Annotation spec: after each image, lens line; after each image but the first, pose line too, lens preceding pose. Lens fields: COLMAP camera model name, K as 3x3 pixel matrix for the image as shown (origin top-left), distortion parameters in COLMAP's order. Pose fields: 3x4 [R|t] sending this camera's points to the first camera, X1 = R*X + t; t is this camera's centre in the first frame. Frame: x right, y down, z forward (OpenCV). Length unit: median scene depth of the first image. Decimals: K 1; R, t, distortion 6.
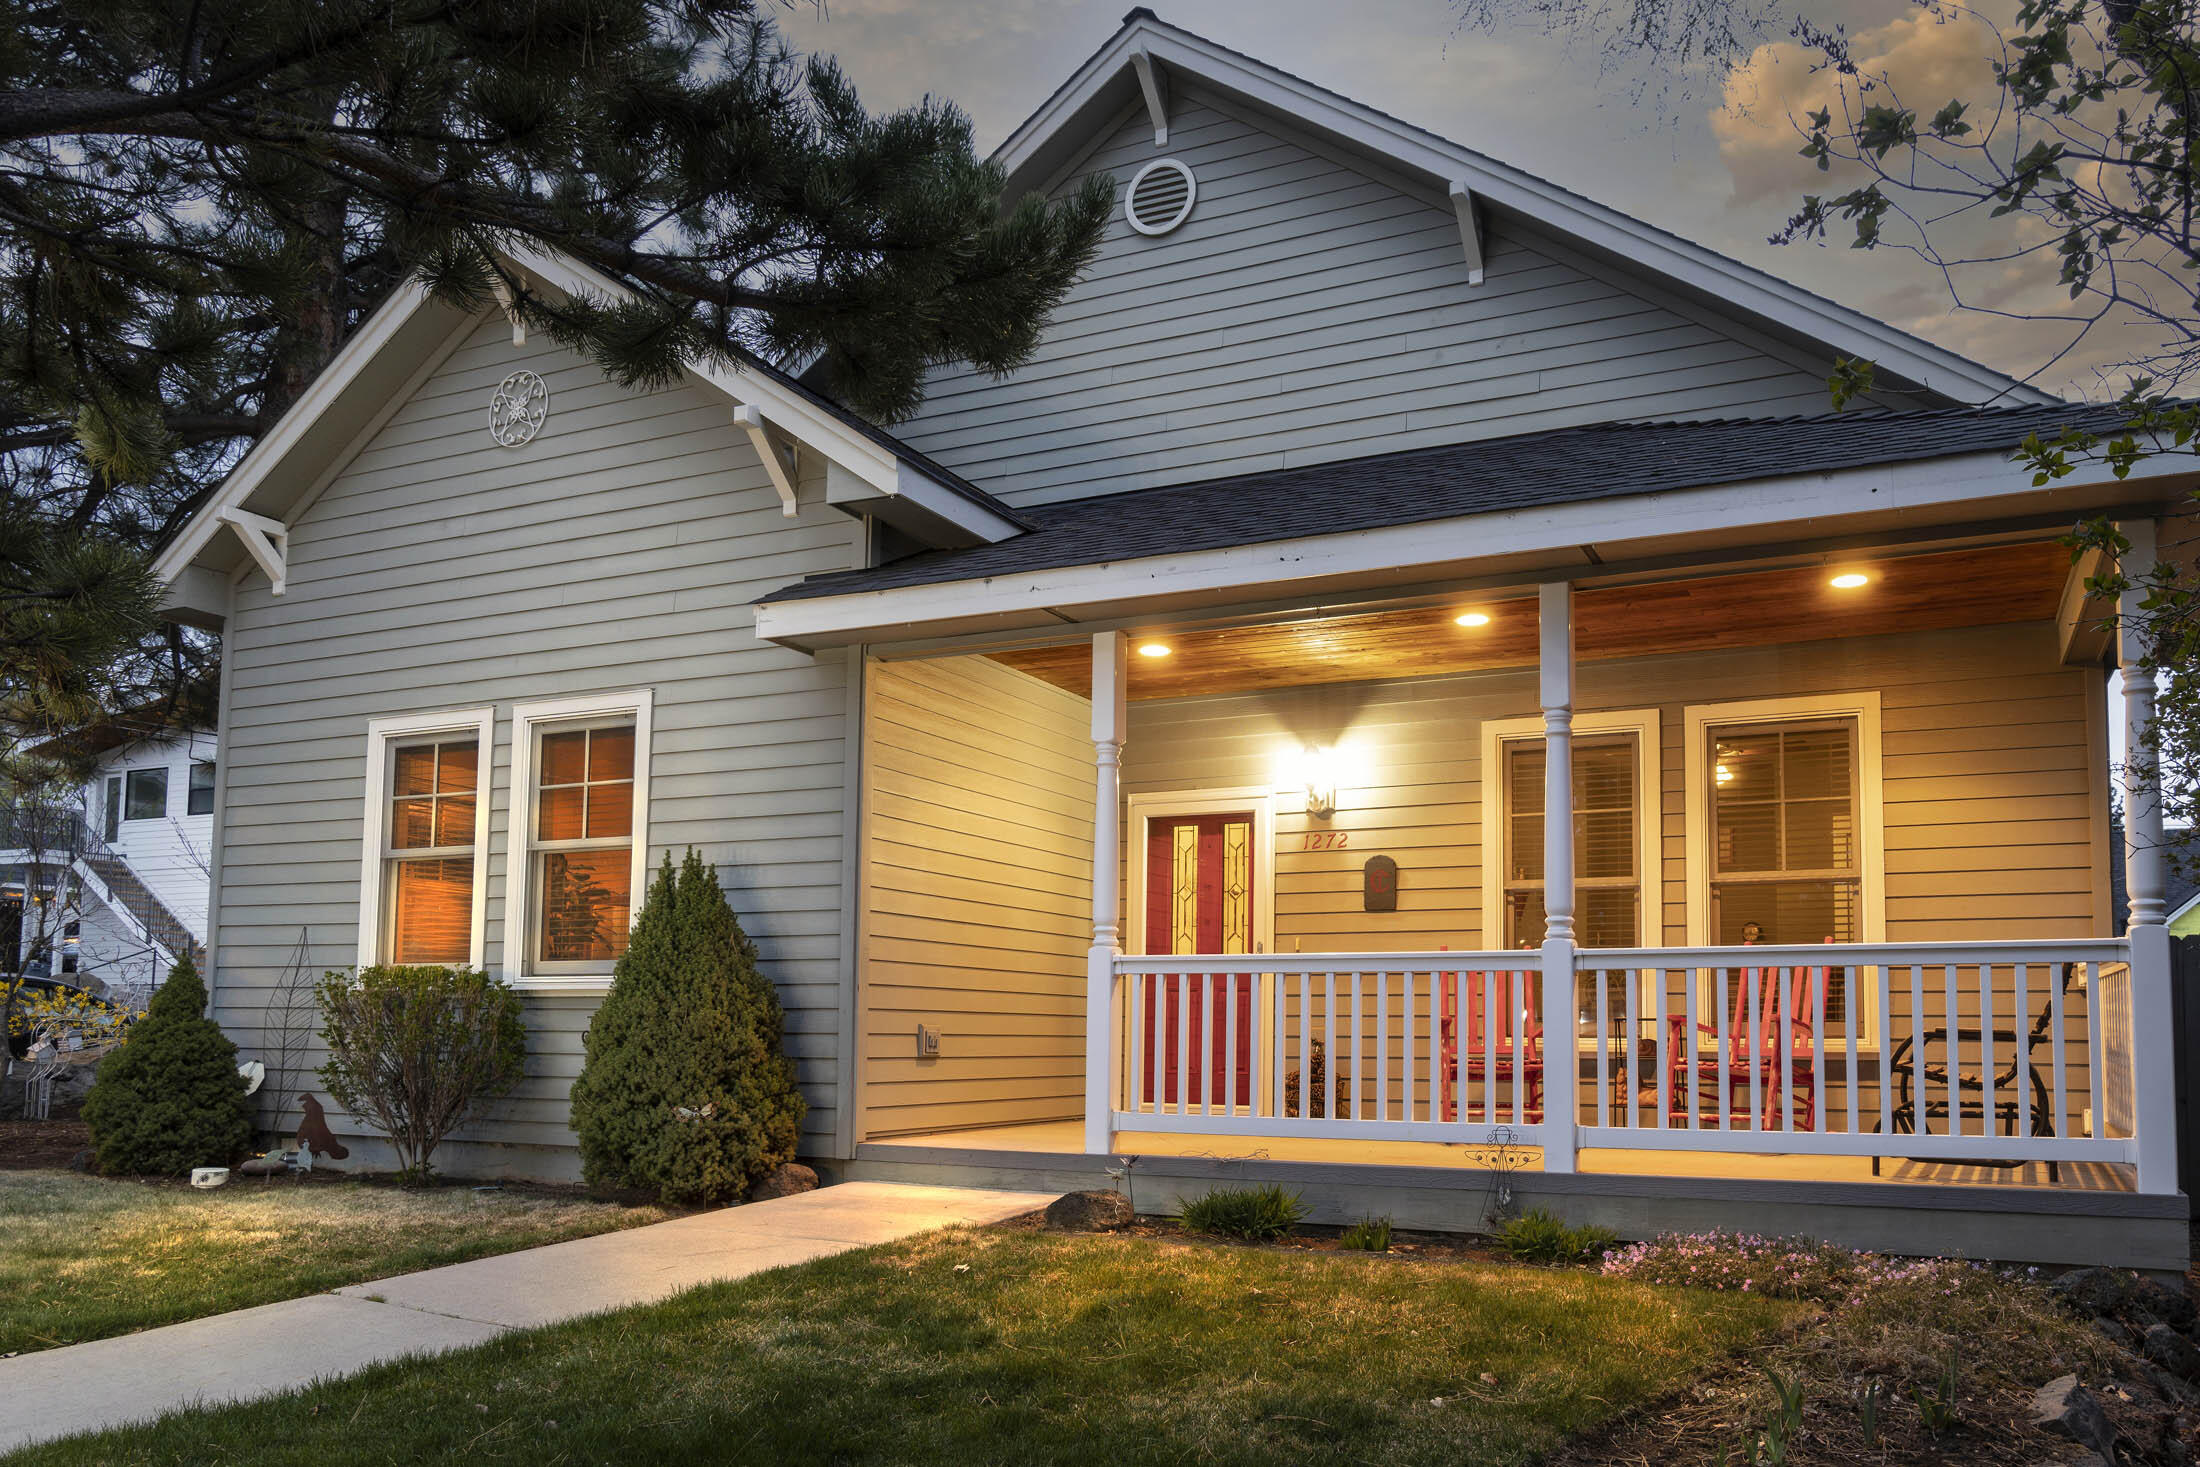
lens RADIAL K [[1521.1, 0, 1178.7], [0, 1521.1, 896.7], [0, 0, 1]] dist [0.007927, -0.000819]
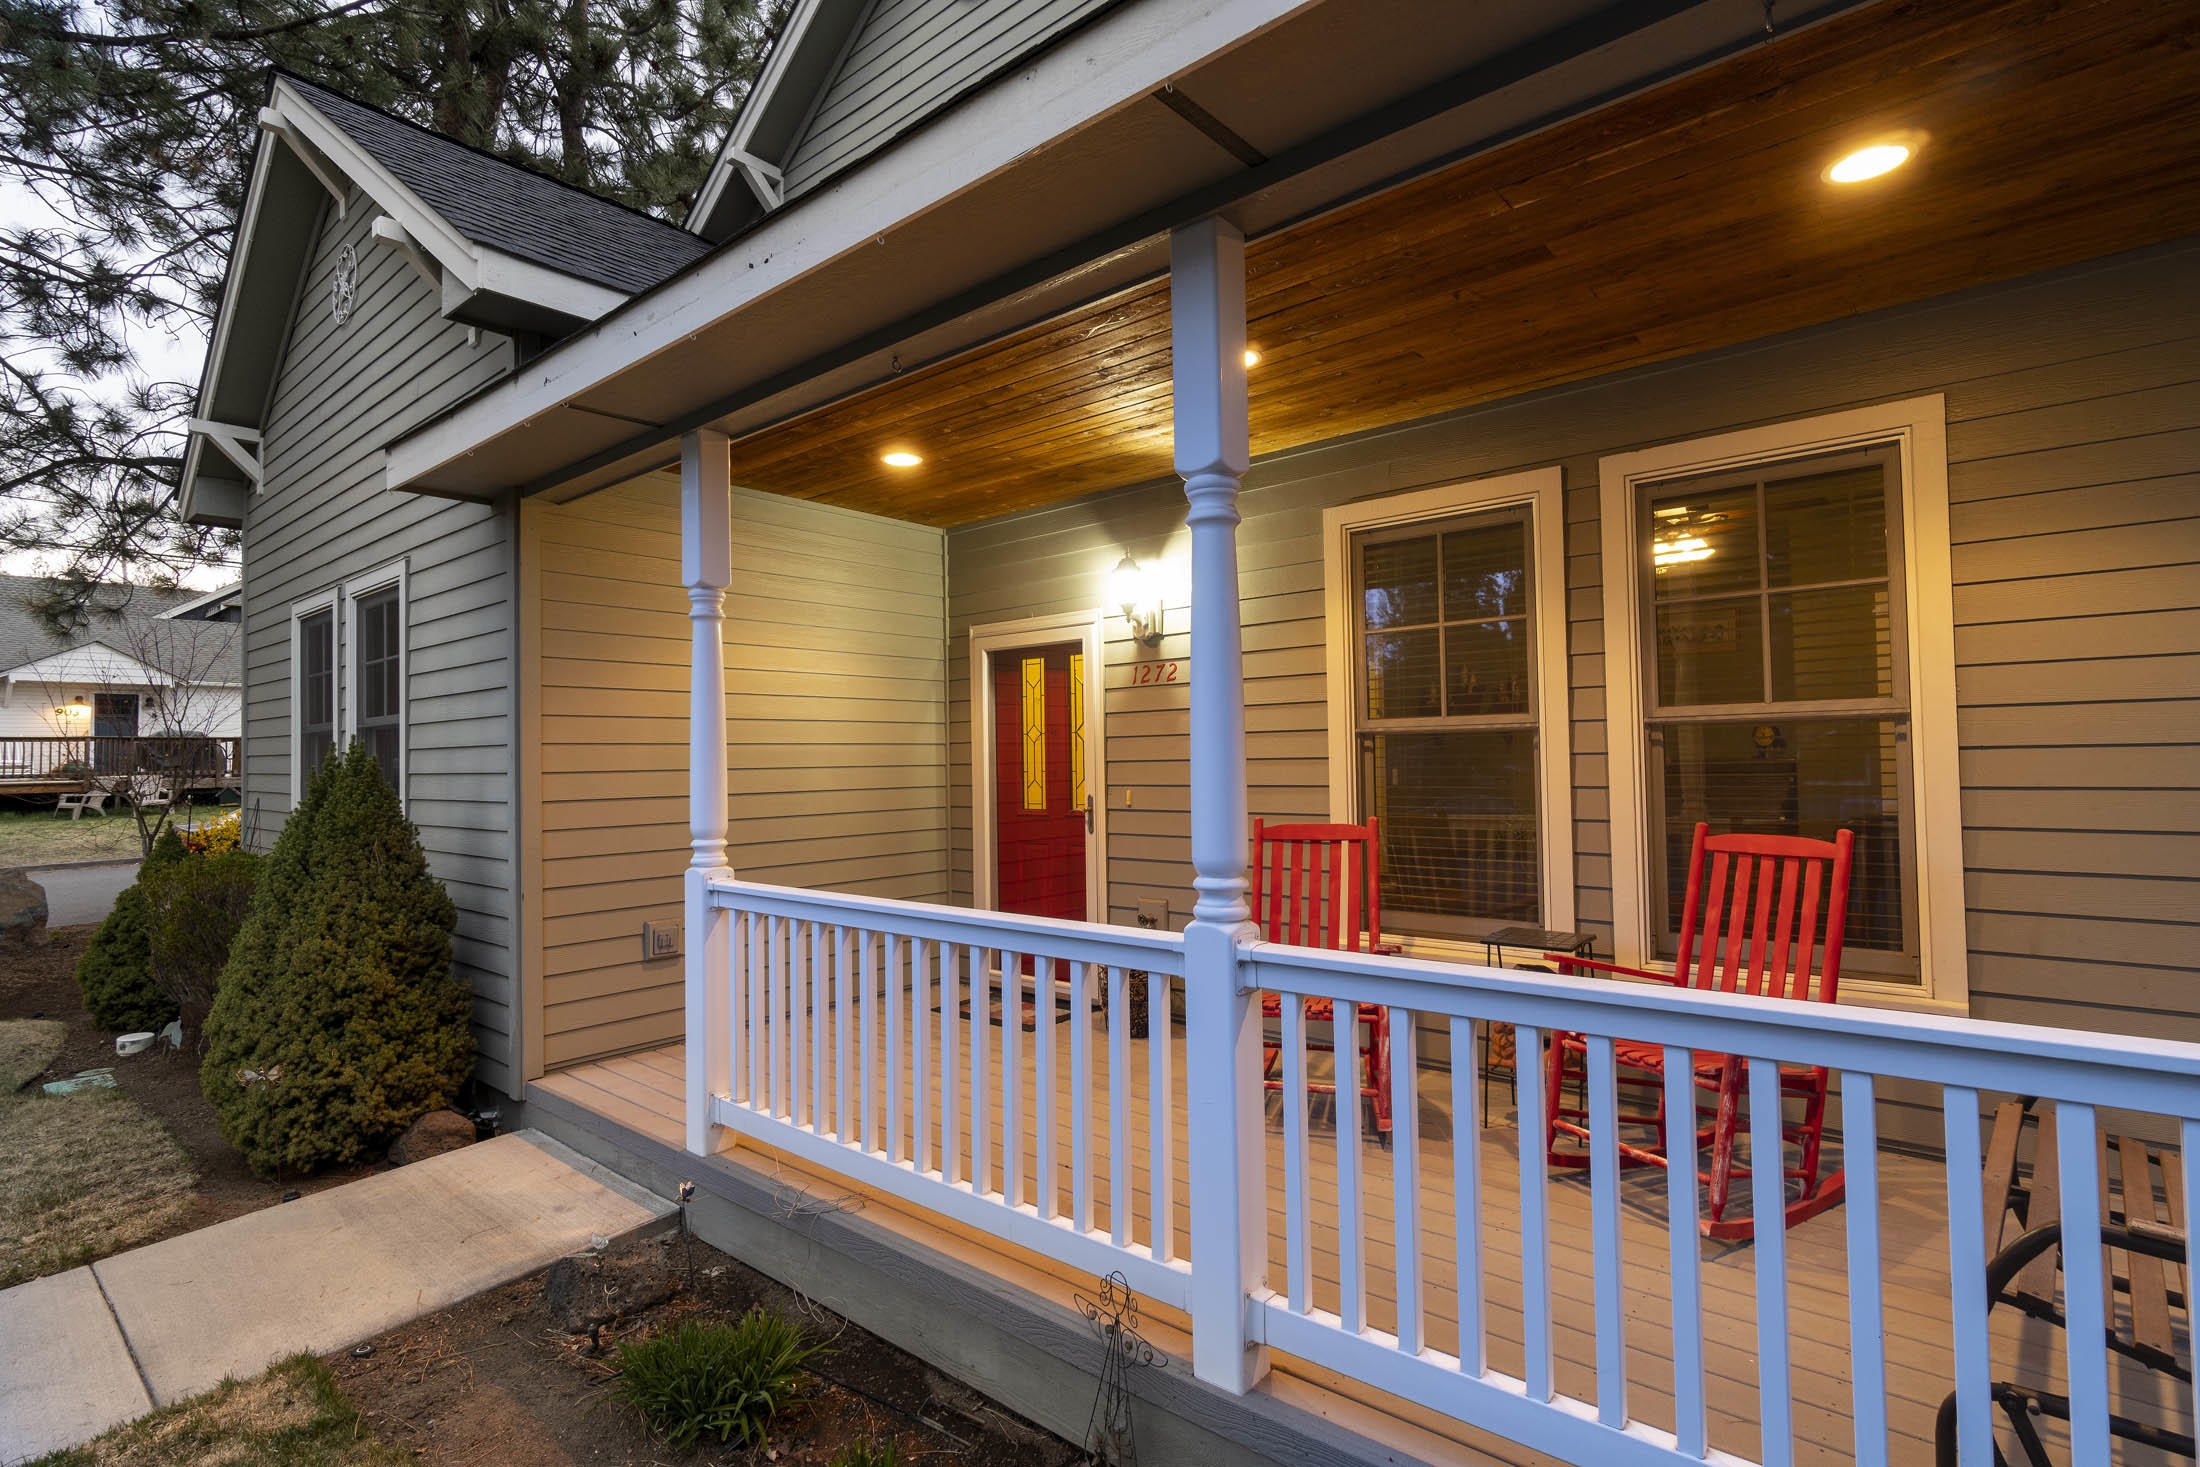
lens RADIAL K [[1002.5, 0, 1115.0], [0, 1002.5, 718.8], [0, 0, 1]] dist [0.003834, -0.000006]
pose [[0.965555, -0.040377, -0.257048, 0.237945], [0.055992, 0.996985, 0.053720, -0.047044], [0.254104, -0.066262, 0.964904, 0.518519]]
